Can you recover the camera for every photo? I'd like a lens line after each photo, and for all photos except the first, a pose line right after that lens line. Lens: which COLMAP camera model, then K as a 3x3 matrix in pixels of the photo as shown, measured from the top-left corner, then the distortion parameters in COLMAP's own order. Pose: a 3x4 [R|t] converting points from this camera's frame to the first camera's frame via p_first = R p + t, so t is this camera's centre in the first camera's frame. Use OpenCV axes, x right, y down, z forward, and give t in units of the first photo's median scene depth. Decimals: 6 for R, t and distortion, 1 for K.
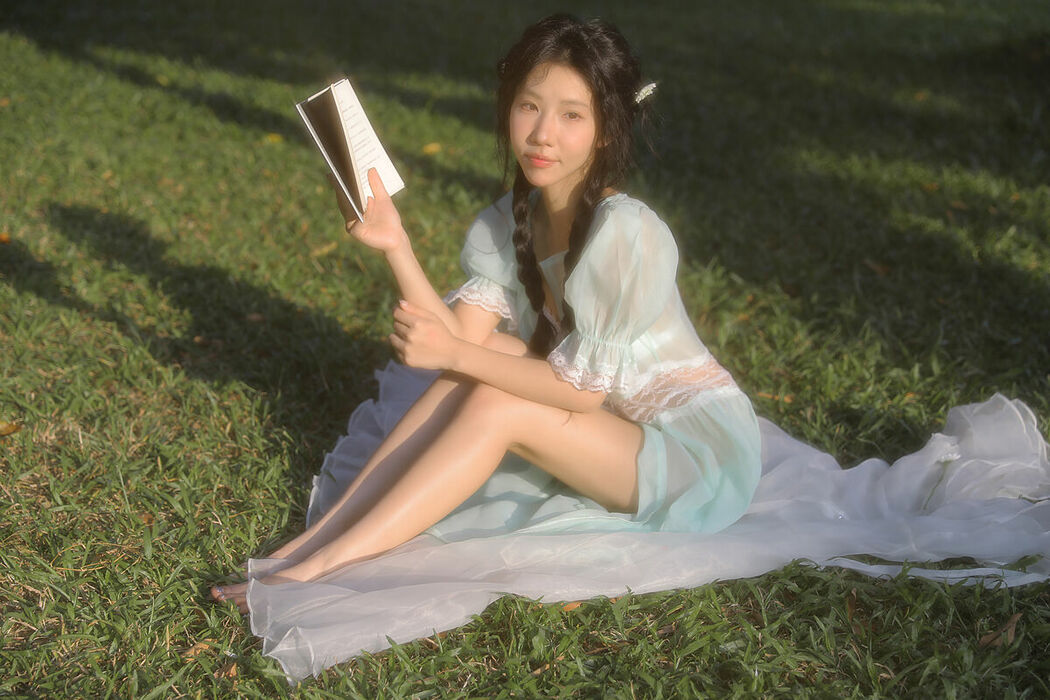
lens RADIAL K [[2315.8, 0, 528.6], [0, 2315.8, 351.7], [0, 0, 1]] dist [0.245255, 0.000000]
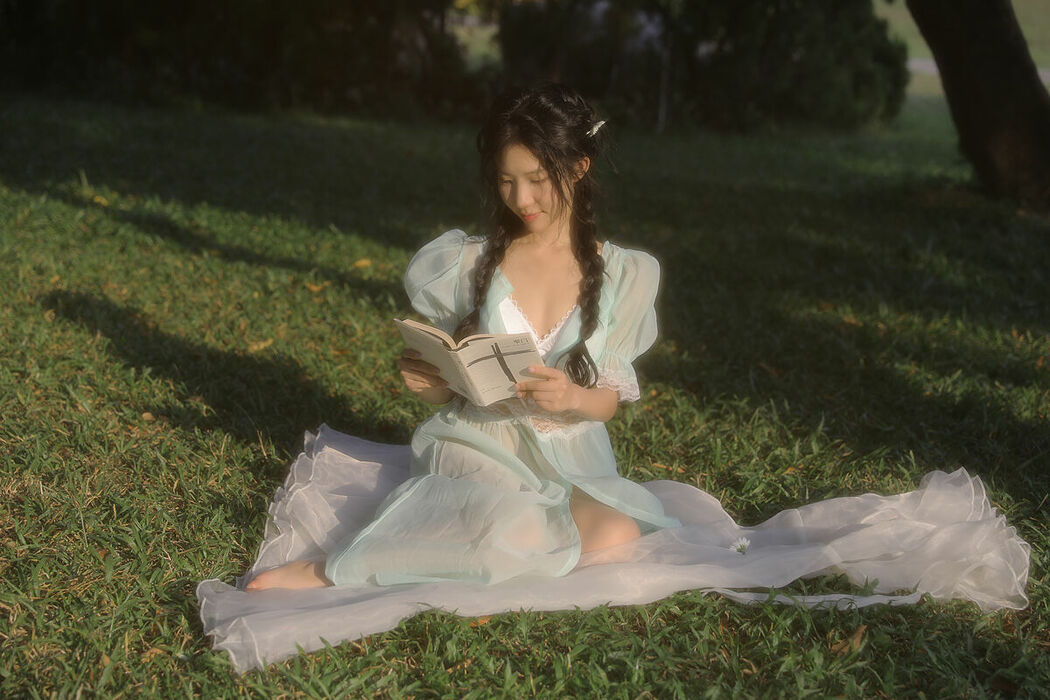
lens RADIAL K [[2551.8, 0, 523.7], [0, 2551.8, 348.8], [0, 0, 1]] dist [0.278083, 0.000000]
pose [[0.999428, 0.021140, 0.026411, 0.002496], [-0.018815, 0.996172, -0.085360, 0.067719], [-0.028114, 0.084814, 0.996000, -0.218961]]
